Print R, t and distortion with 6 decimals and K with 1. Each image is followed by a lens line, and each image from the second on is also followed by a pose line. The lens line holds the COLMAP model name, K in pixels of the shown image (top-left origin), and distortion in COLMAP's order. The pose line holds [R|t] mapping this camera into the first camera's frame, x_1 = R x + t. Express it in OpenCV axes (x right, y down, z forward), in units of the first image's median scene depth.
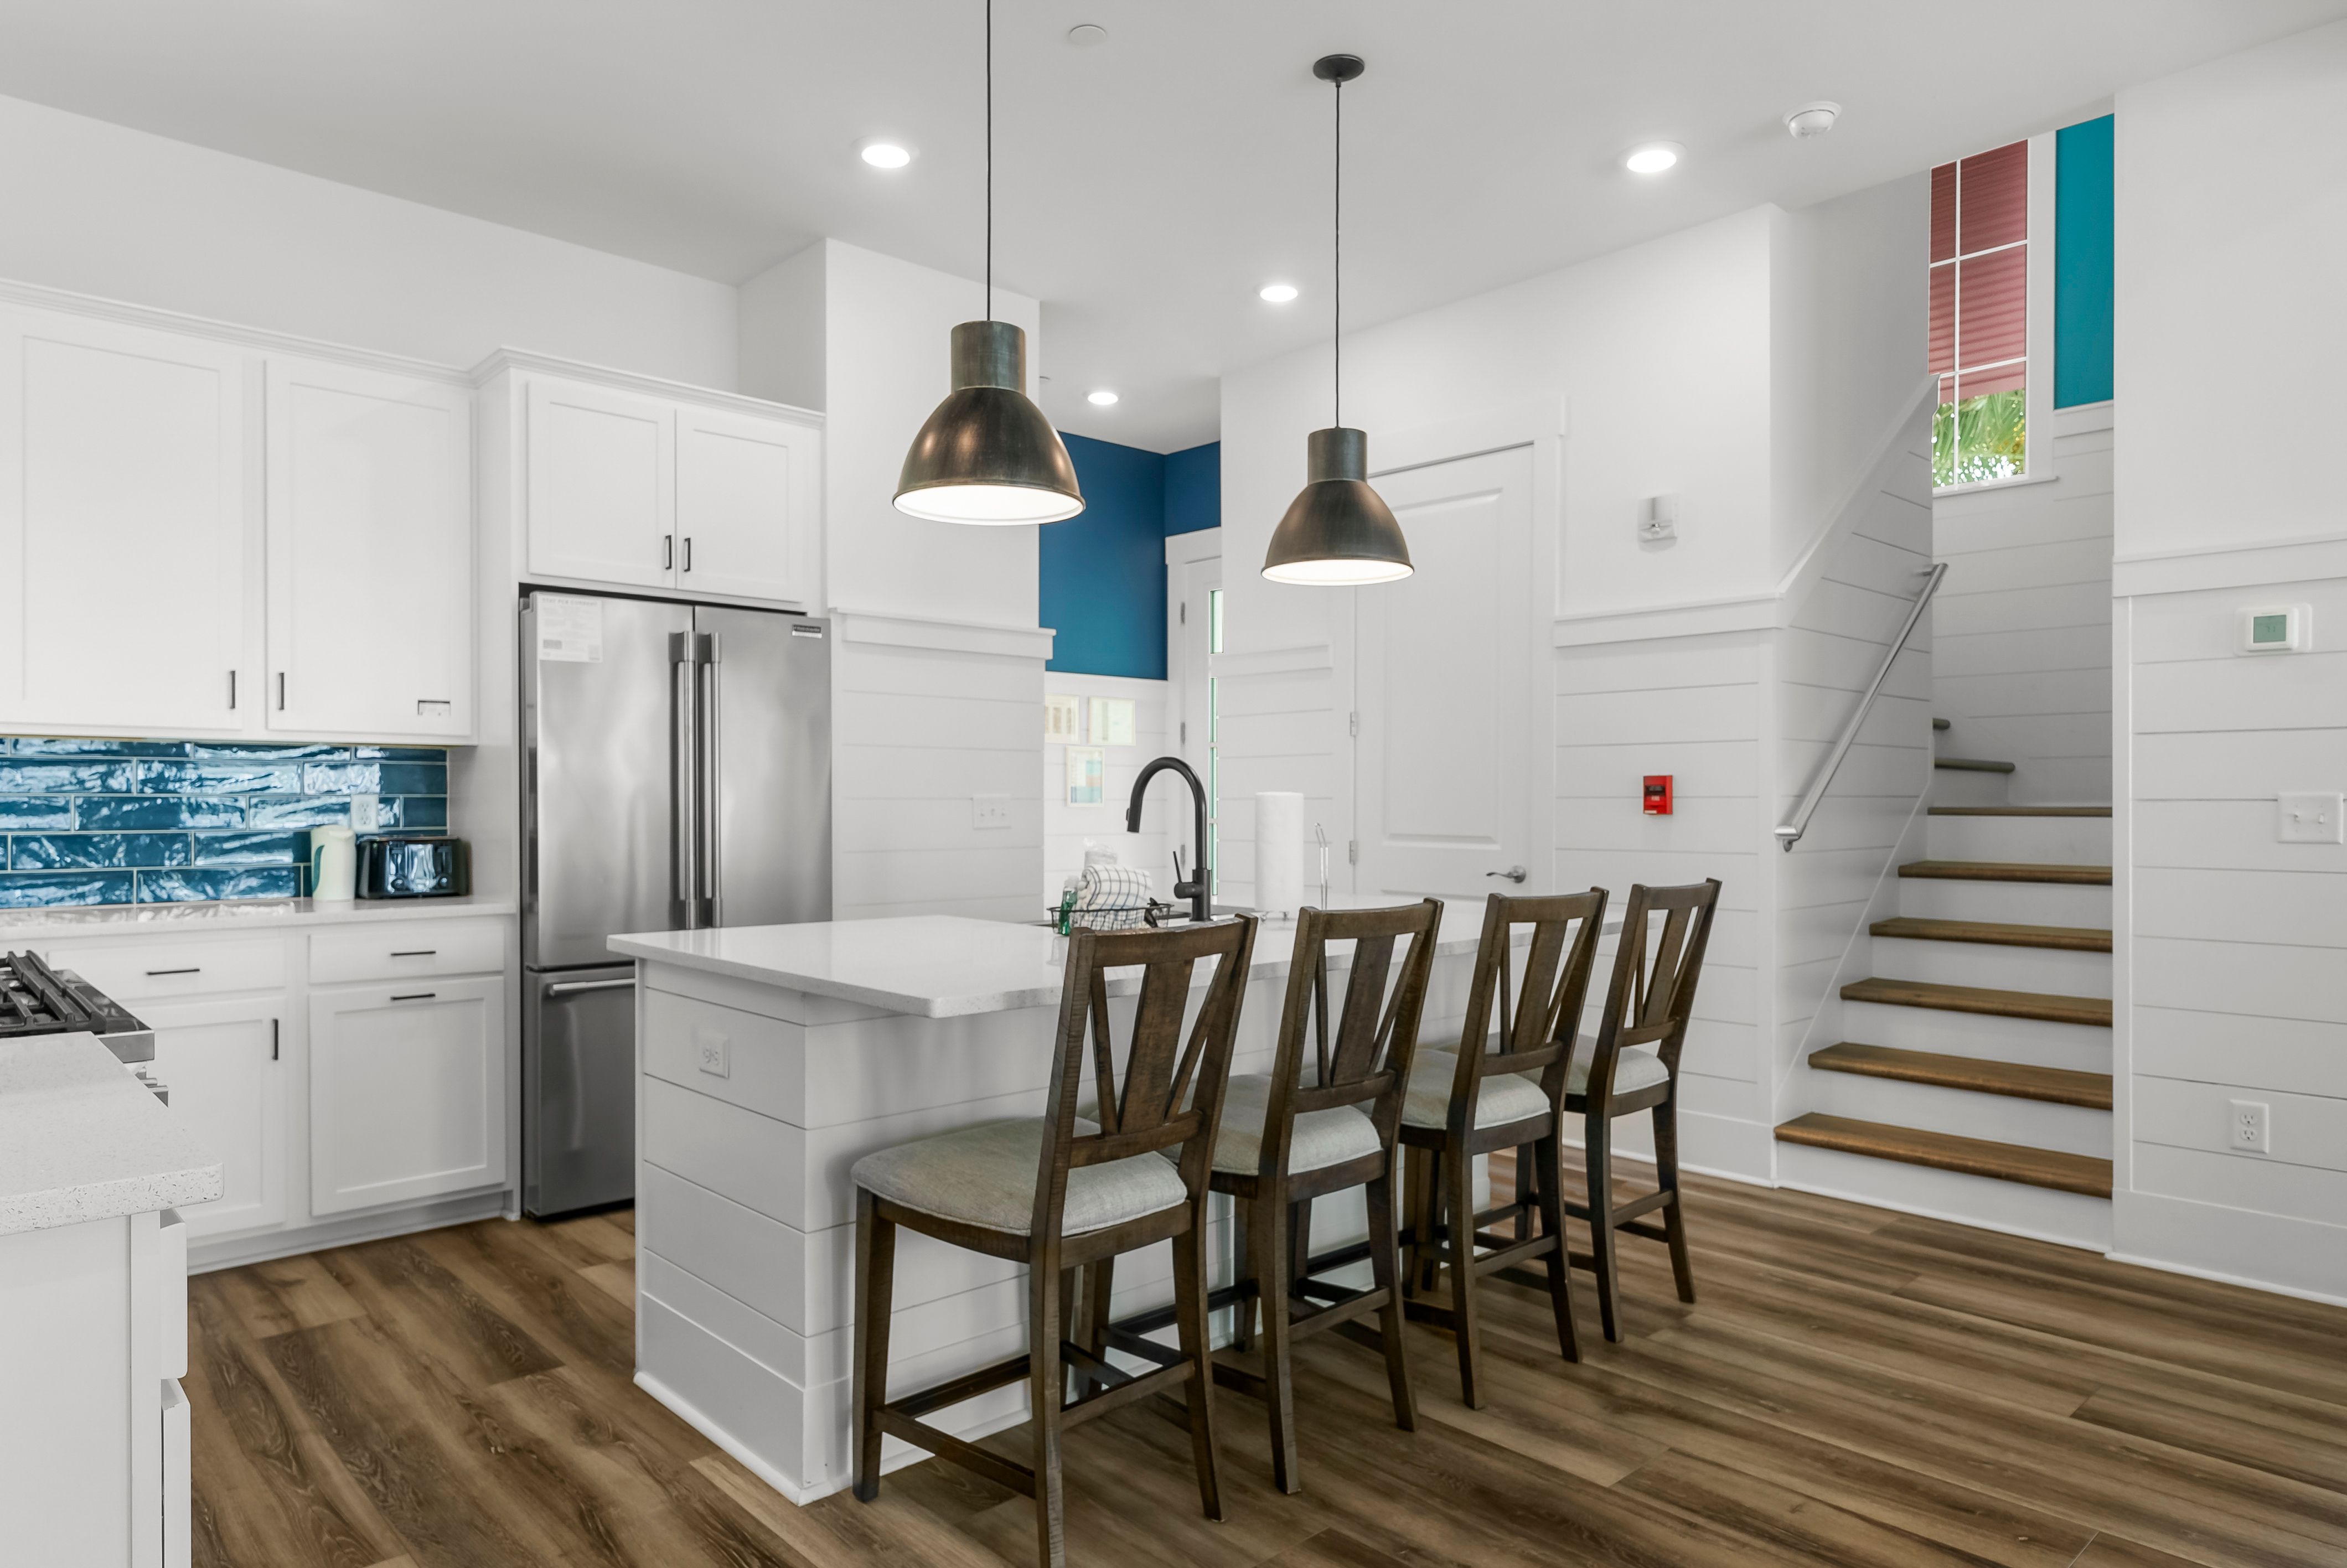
lens RADIAL K [[1407.6, 0, 1175.1], [0, 1407.6, 792.2], [0, 0, 1]] dist [0.003981, -0.001441]
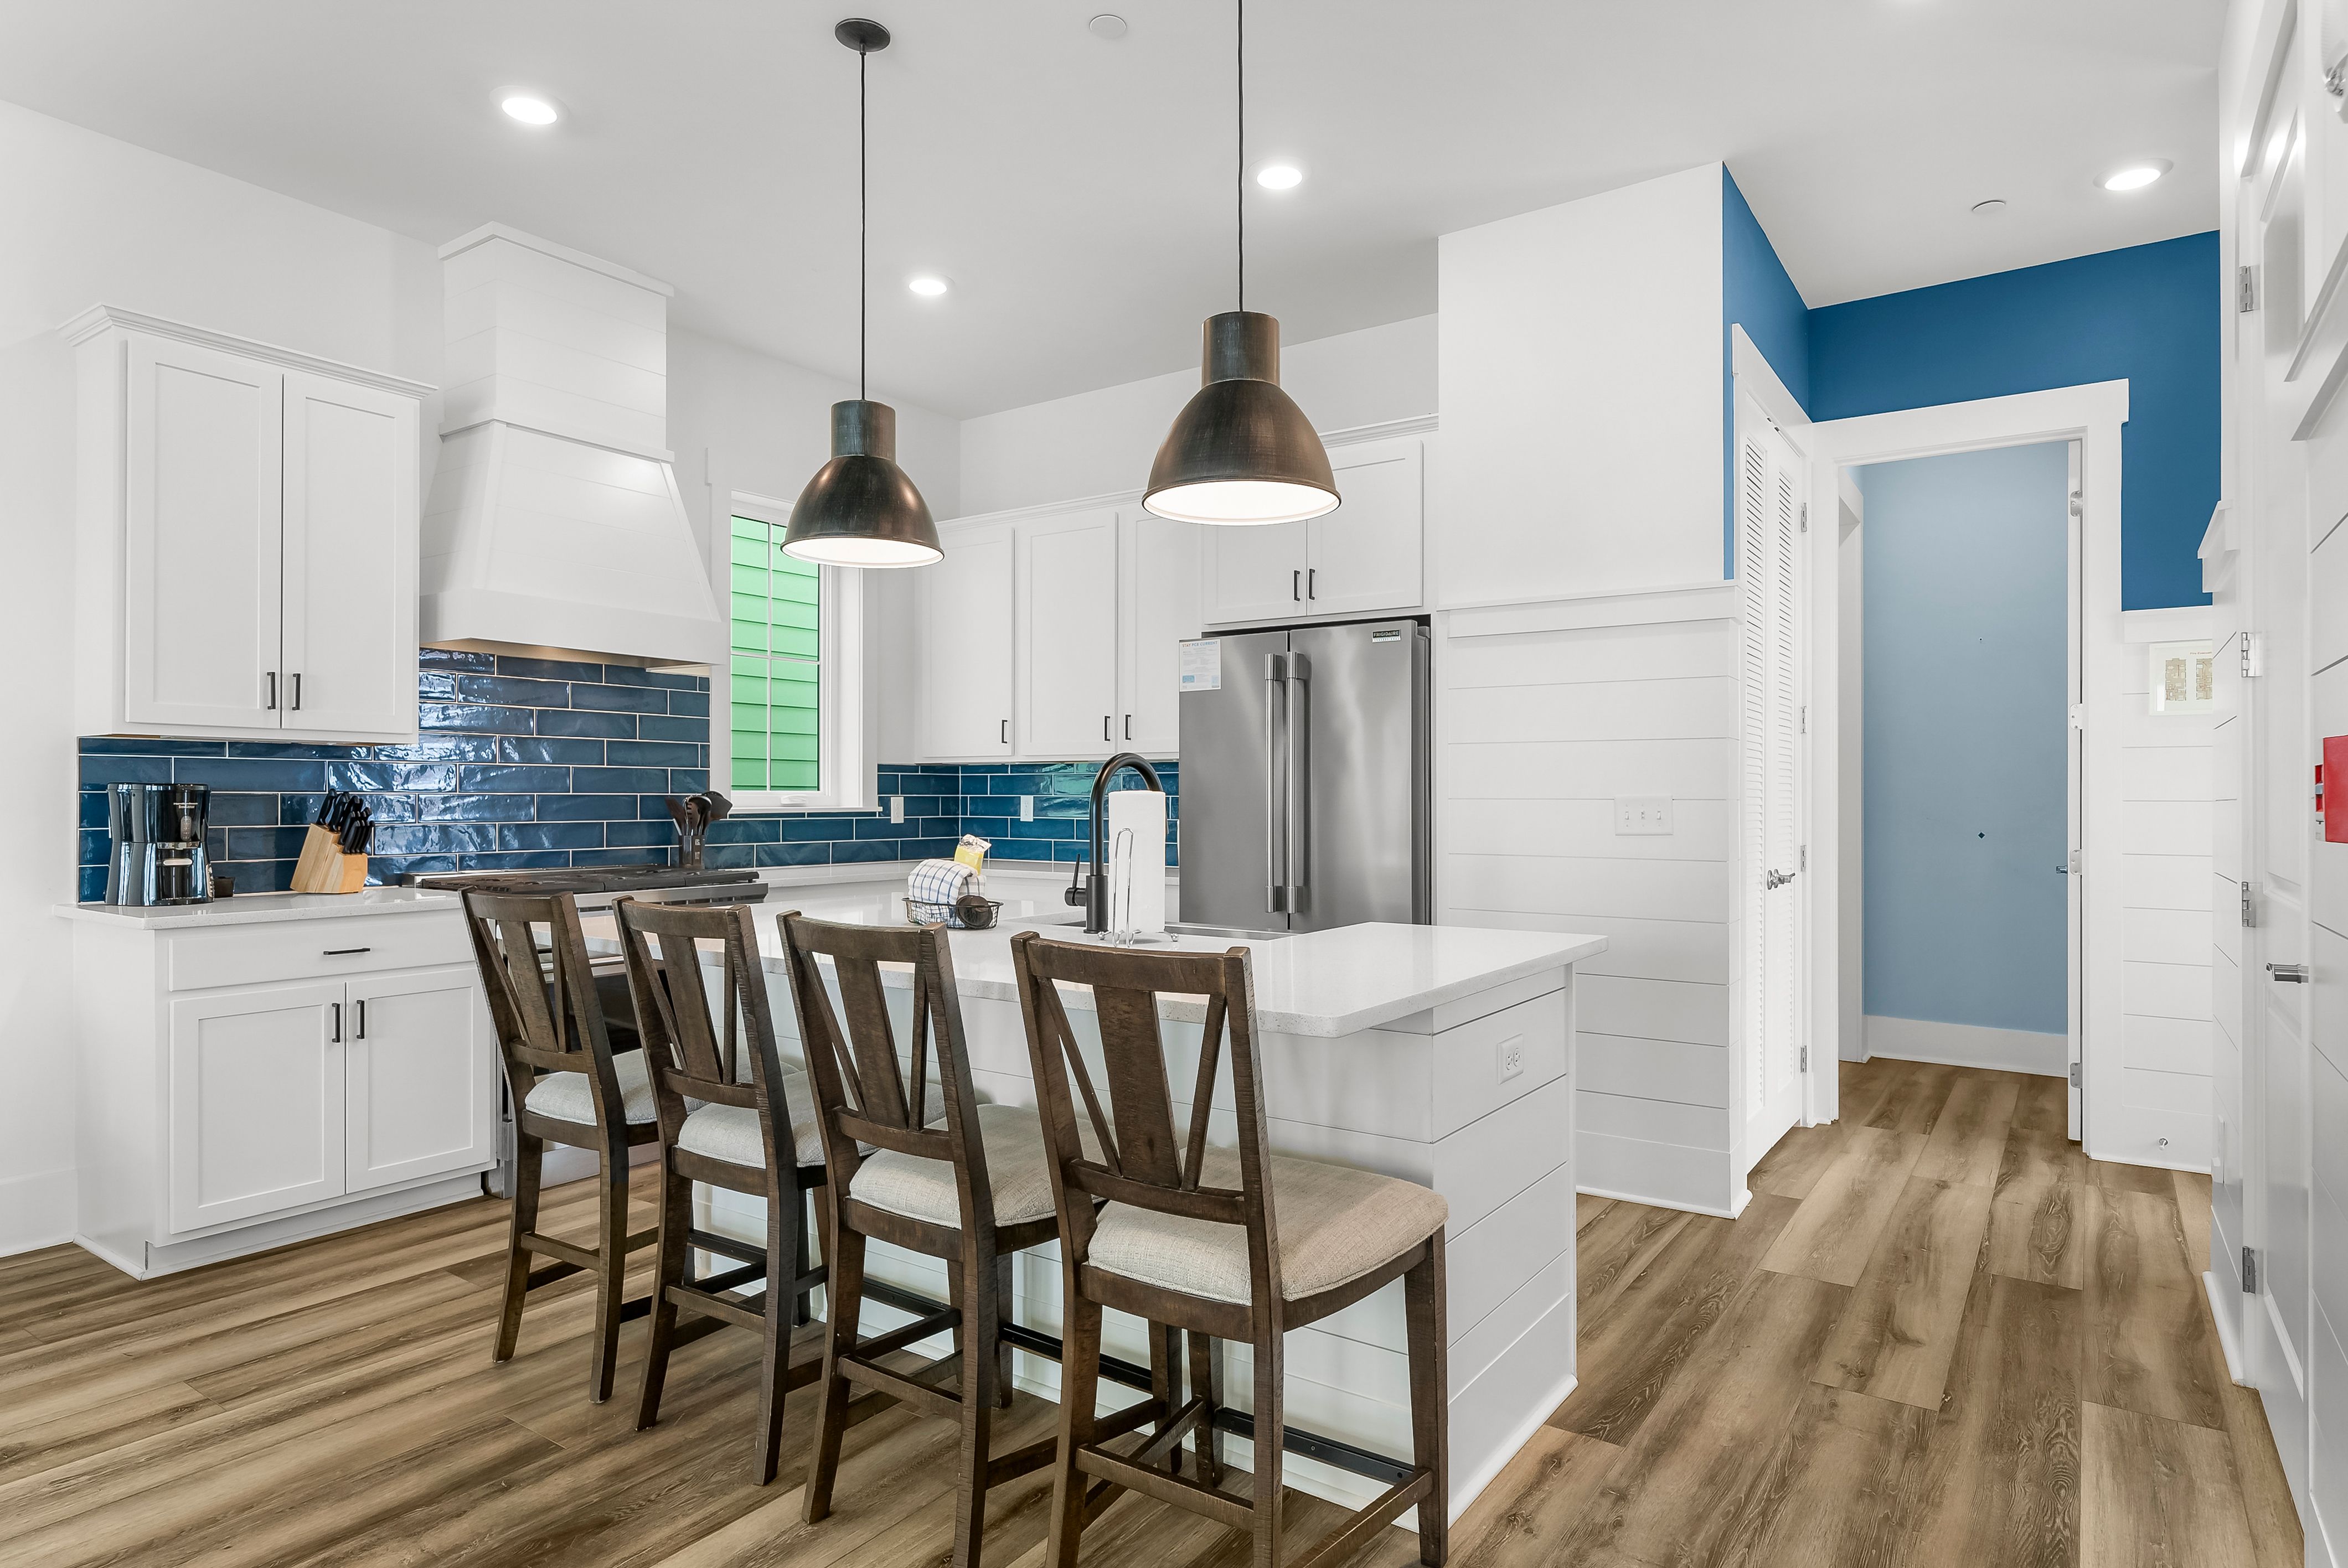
lens RADIAL K [[1308.9, 0, 1174.0], [0, 1308.9, 784.0], [0, 0, 1]] dist [0.000866, 0.000096]
pose [[0.212479, -0.010480, -0.977109, 0.818062], [0.002983, 0.999945, -0.010076, 0.004009], [0.977161, -0.000774, 0.212499, 0.830689]]
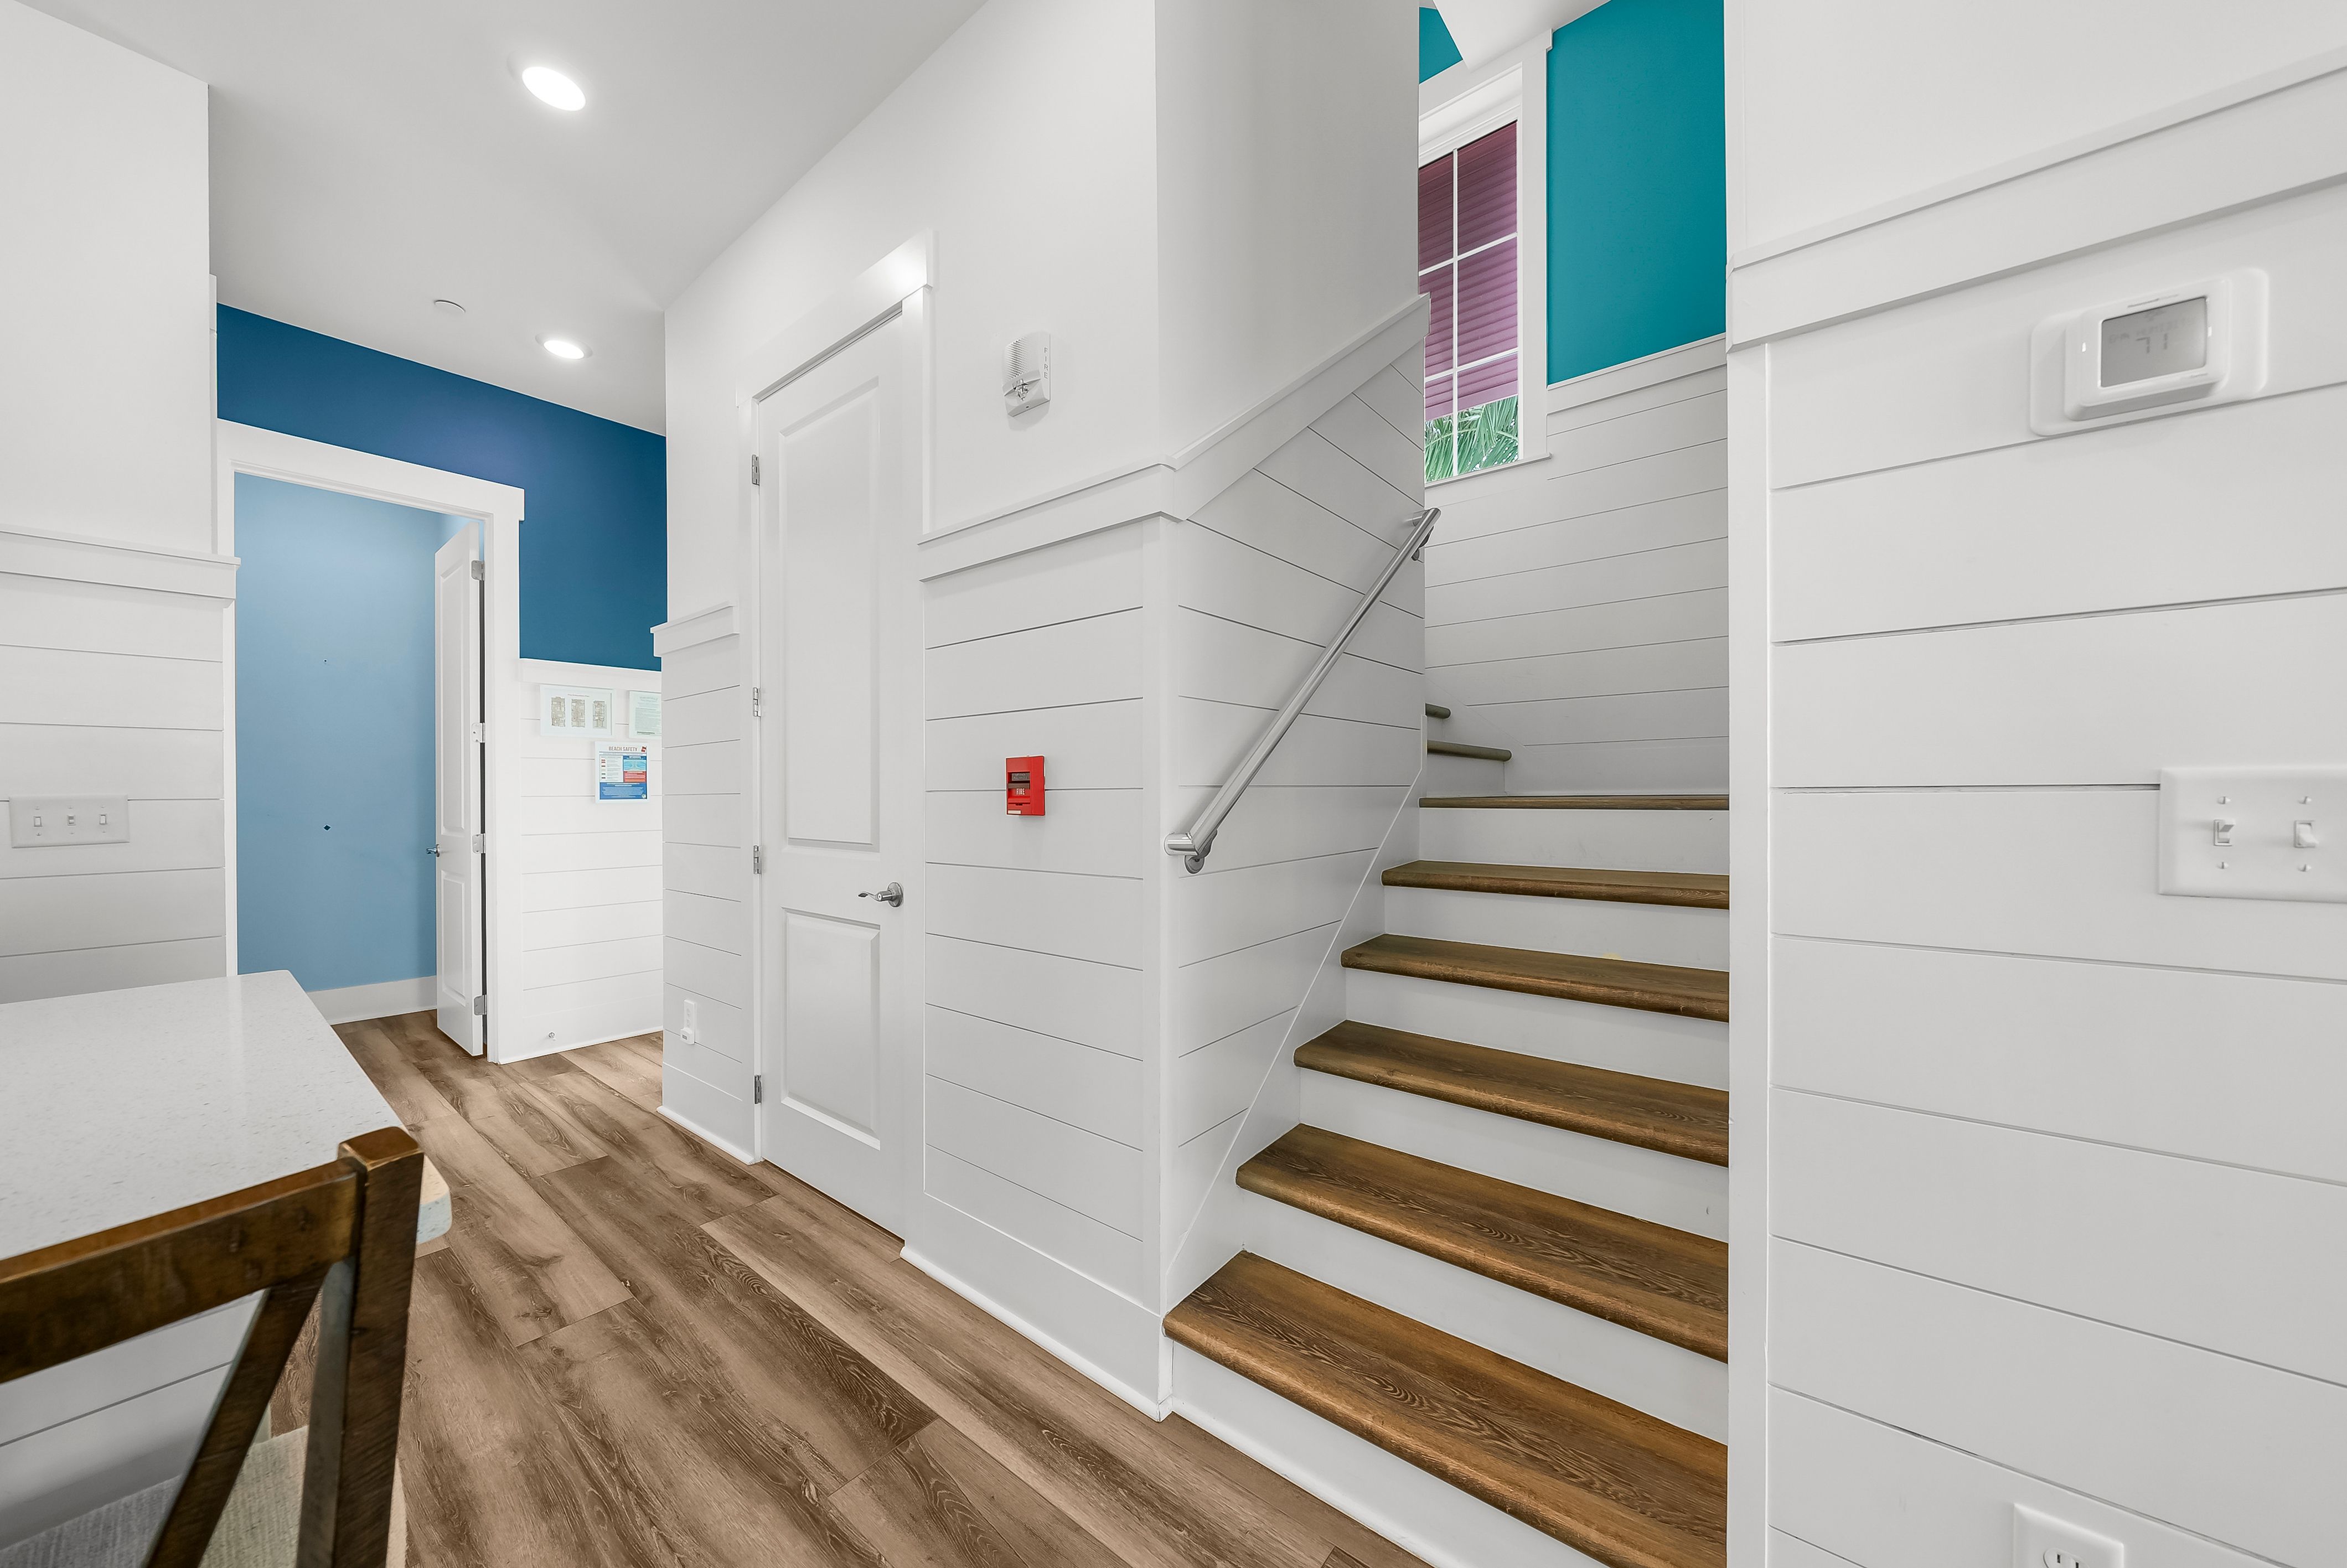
lens RADIAL K [[813.7, 0, 1165.9], [0, 813.7, 794.4], [0, 0, 1]] dist [-0.002388, -0.000294]
pose [[0.989291, -0.008339, 0.145719, 0.468789], [0.007075, 0.999933, 0.009193, 0.003854], [-0.145786, -0.008064, 0.989283, 0.805946]]
